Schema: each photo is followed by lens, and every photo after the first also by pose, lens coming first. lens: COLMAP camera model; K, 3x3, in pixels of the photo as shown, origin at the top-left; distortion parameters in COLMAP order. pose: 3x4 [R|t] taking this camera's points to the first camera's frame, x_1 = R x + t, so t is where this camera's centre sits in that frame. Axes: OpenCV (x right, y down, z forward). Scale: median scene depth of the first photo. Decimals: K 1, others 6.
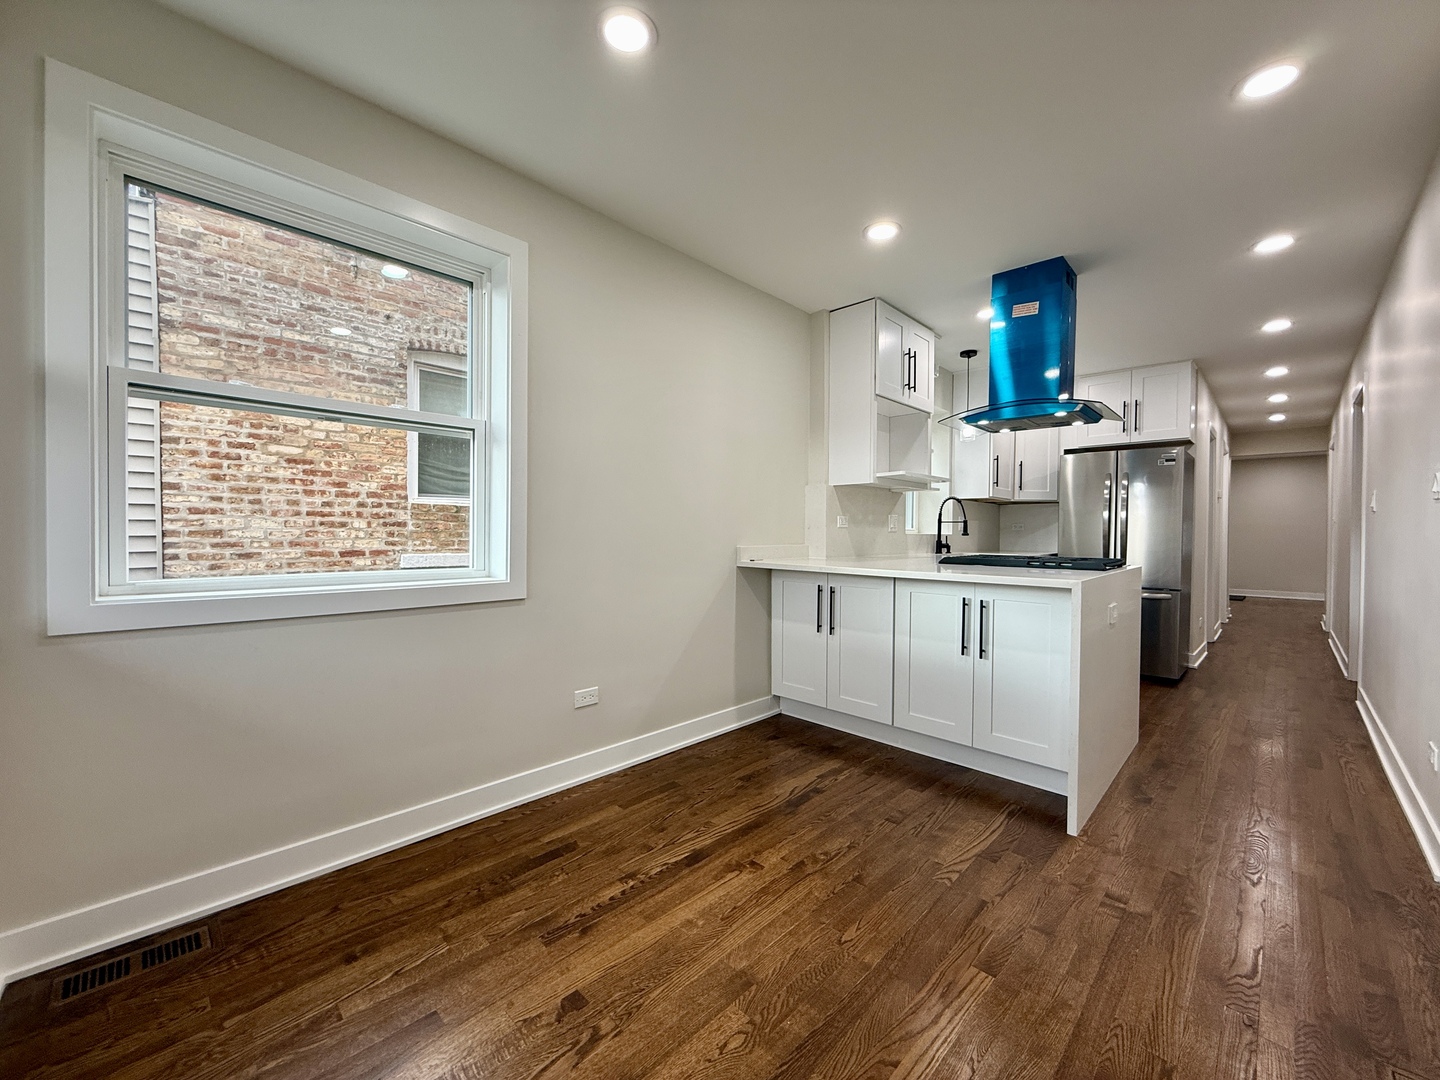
lens RADIAL K [[576.7, 0, 724.9], [0, 576.7, 534.7], [0, 0, 1]] dist [-0.005061, 0.000295]
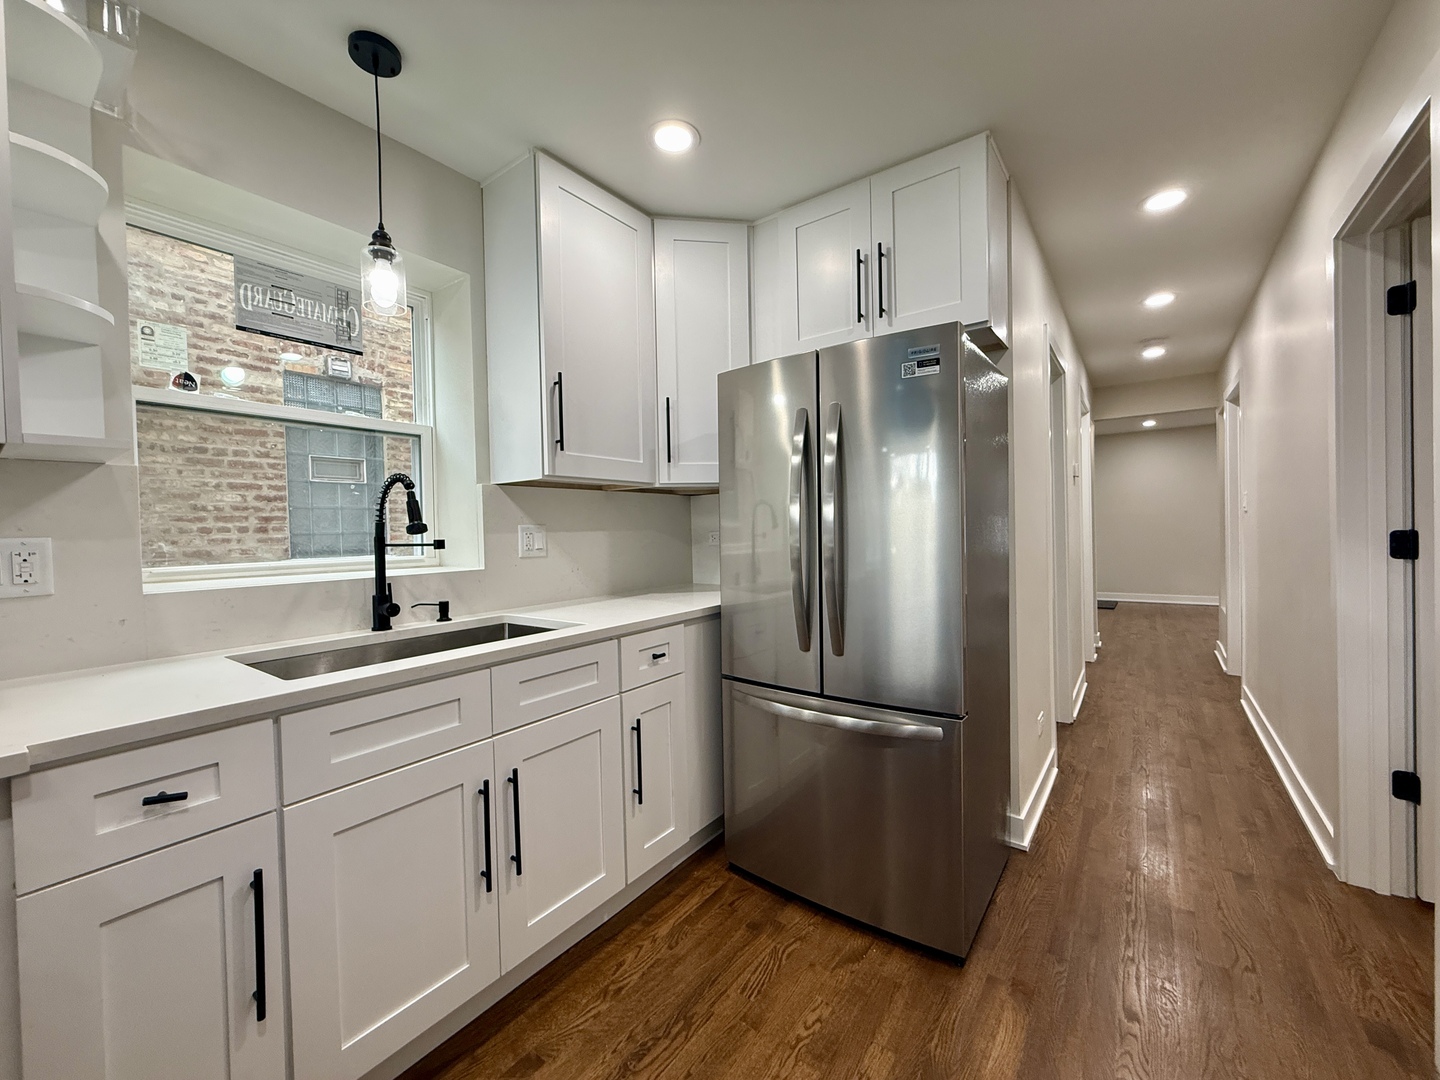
lens RADIAL K [[576.7, 0, 713.9], [0, 576.7, 541.7], [0, 0, 1]] dist [-0.005061, 0.000295]
pose [[0.991190, -0.037330, 0.127076, 0.434443], [0.035804, 0.999257, 0.014271, -0.017340], [-0.127514, -0.009595, 0.991790, 0.478971]]
